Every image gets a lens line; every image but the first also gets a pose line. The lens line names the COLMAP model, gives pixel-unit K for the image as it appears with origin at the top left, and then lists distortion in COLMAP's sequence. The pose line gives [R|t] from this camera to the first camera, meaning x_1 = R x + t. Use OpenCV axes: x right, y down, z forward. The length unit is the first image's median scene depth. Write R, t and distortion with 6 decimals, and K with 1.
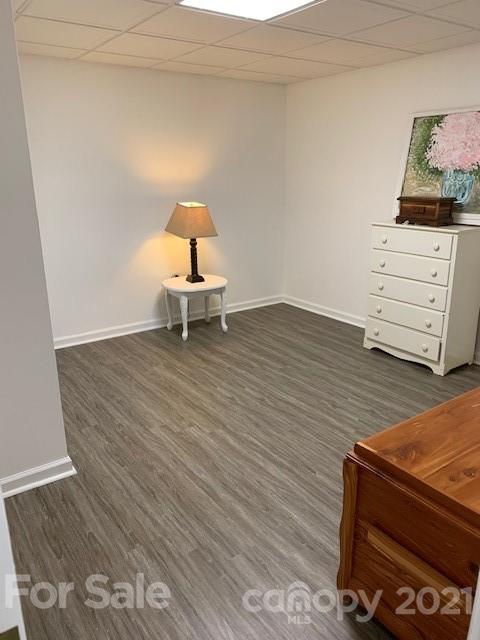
lens RADIAL K [[489.3, 0, 240.0], [0, 489.3, 320.0], [0, 0, 1]] dist [0.071332, -0.081071]
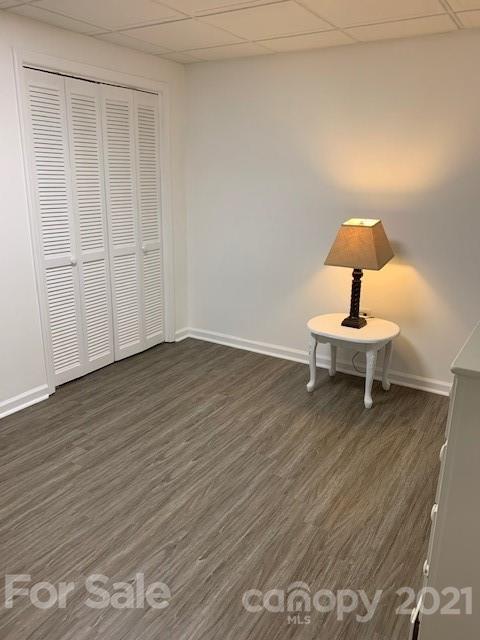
lens RADIAL K [[499.6, 0, 240.0], [0, 499.6, 320.0], [0, 0, 1]] dist [0.043492, -0.085486]
pose [[0.372748, 0.284725, -0.883171, 0.599830], [-0.288500, 0.940152, 0.181333, -0.206380], [0.881945, 0.187203, 0.432583, 0.621677]]
